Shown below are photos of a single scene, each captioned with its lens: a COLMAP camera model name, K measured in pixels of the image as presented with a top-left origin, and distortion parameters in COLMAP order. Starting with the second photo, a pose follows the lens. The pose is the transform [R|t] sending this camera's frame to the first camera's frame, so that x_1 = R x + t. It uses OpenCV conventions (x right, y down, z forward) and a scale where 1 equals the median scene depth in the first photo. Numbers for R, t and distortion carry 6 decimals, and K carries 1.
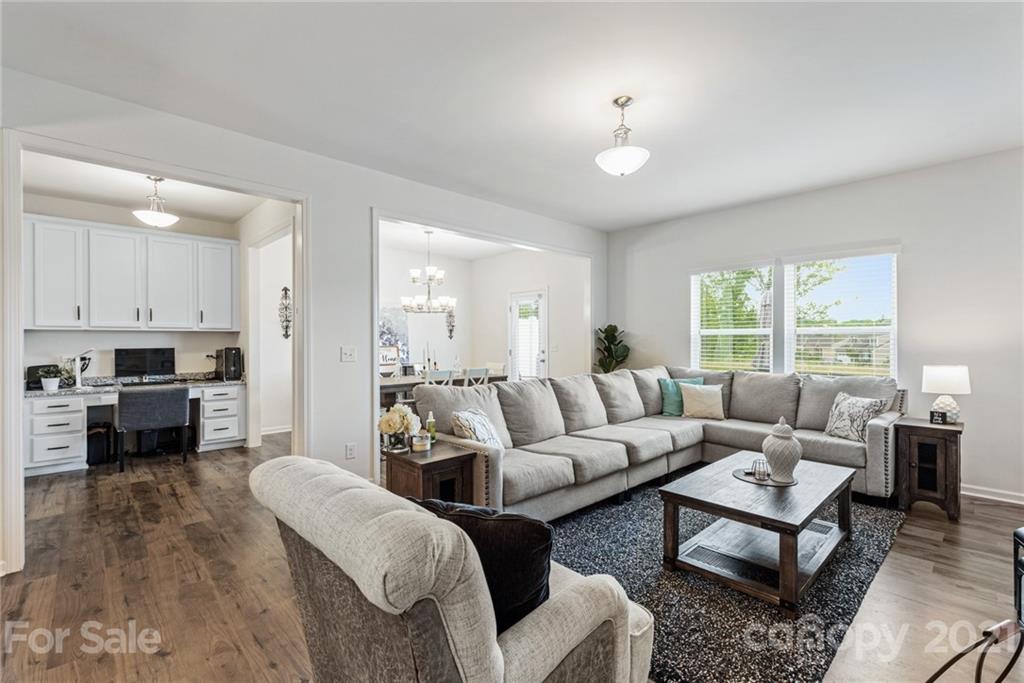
lens RADIAL K [[453.0, 0, 517.1], [0, 453.0, 340.6], [0, 0, 1]] dist [0.008879, -0.002359]
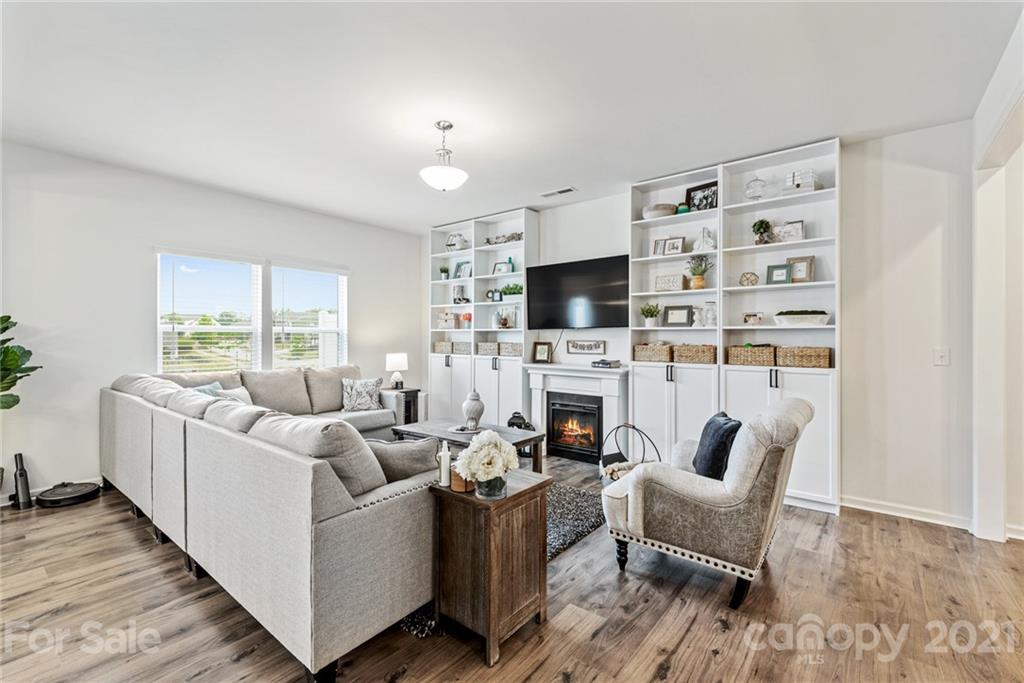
lens RADIAL K [[453.0, 0, 512.2], [0, 453.0, 321.8], [0, 0, 1]] dist [0.008879, -0.002359]
pose [[-0.134072, 0.033237, 0.990414, -0.508583], [0.001497, 0.999443, -0.033337, 0.000093], [-0.990971, -0.002987, -0.134047, 0.575798]]
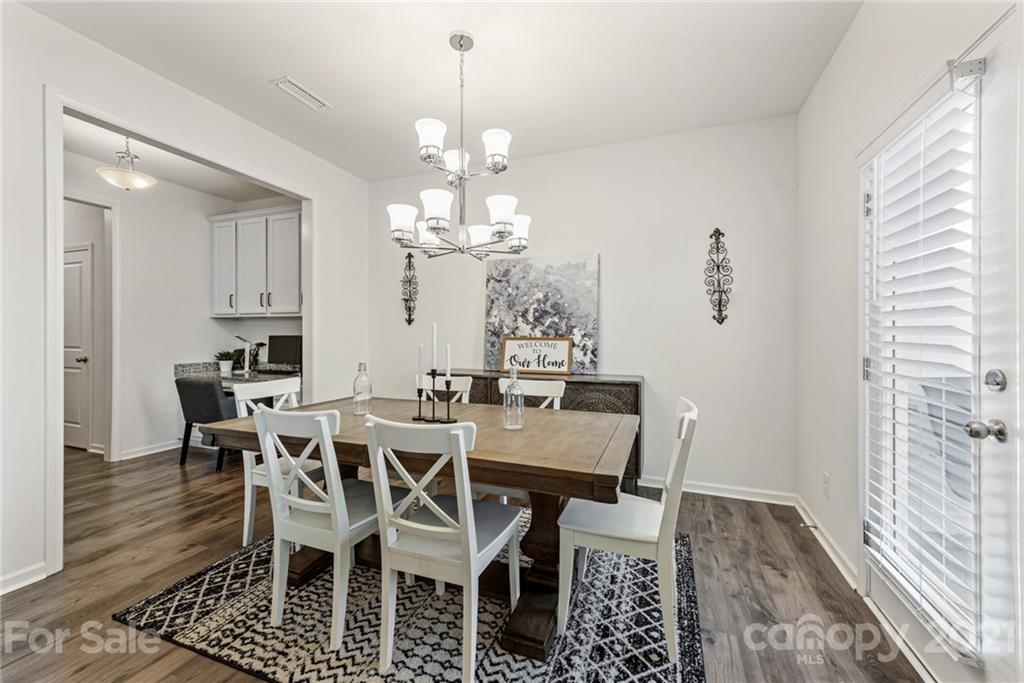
lens RADIAL K [[402.7, 0, 524.3], [0, 402.7, 333.5], [0, 0, 1]] dist [0.009070, -0.002654]
pose [[0.446333, -0.005644, -0.894849, 0.172152], [-0.008246, 0.999912, -0.010419, 0.017610], [0.894829, 0.012029, 0.446248, 1.120524]]
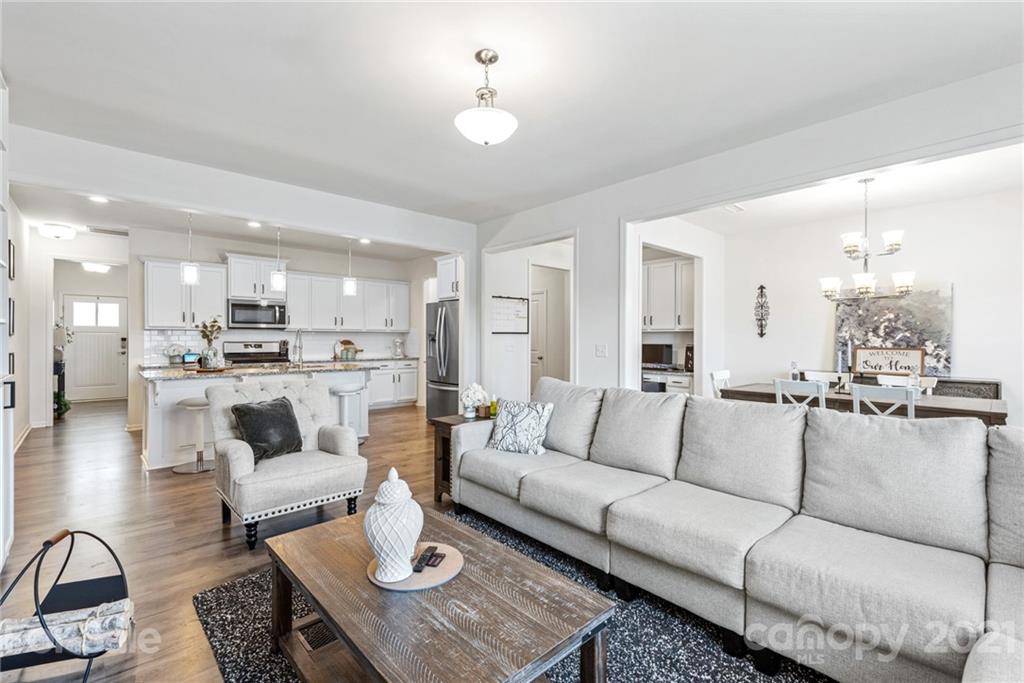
lens RADIAL K [[453.0, 0, 515.2], [0, 453.0, 341.9], [0, 0, 1]] dist [0.008879, -0.002359]
pose [[-0.011655, 0.009377, -0.999888, 0.612141], [-0.006495, 0.999934, 0.009454, -0.000738], [0.999911, 0.006605, -0.011593, 0.608997]]
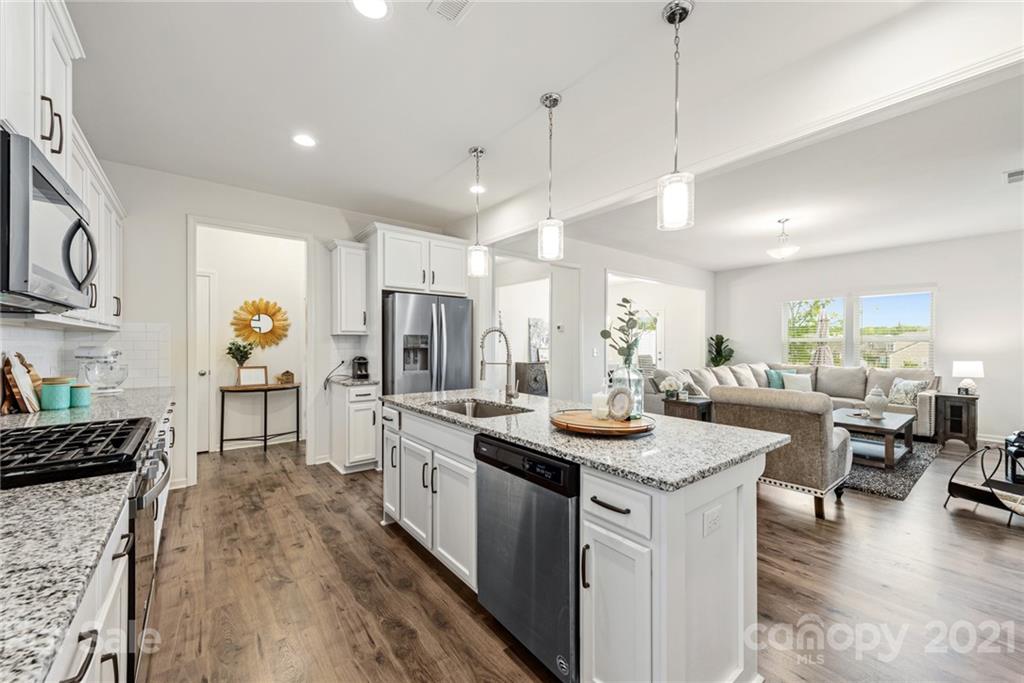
lens RADIAL K [[402.7, 0, 517.6], [0, 402.7, 344.2], [0, 0, 1]] dist [0.009070, -0.002654]
pose [[0.996558, 0.002973, -0.082849, -0.421320], [-0.003271, 0.999989, -0.003453, 0.003747], [0.082838, 0.003713, 0.996556, -0.448100]]
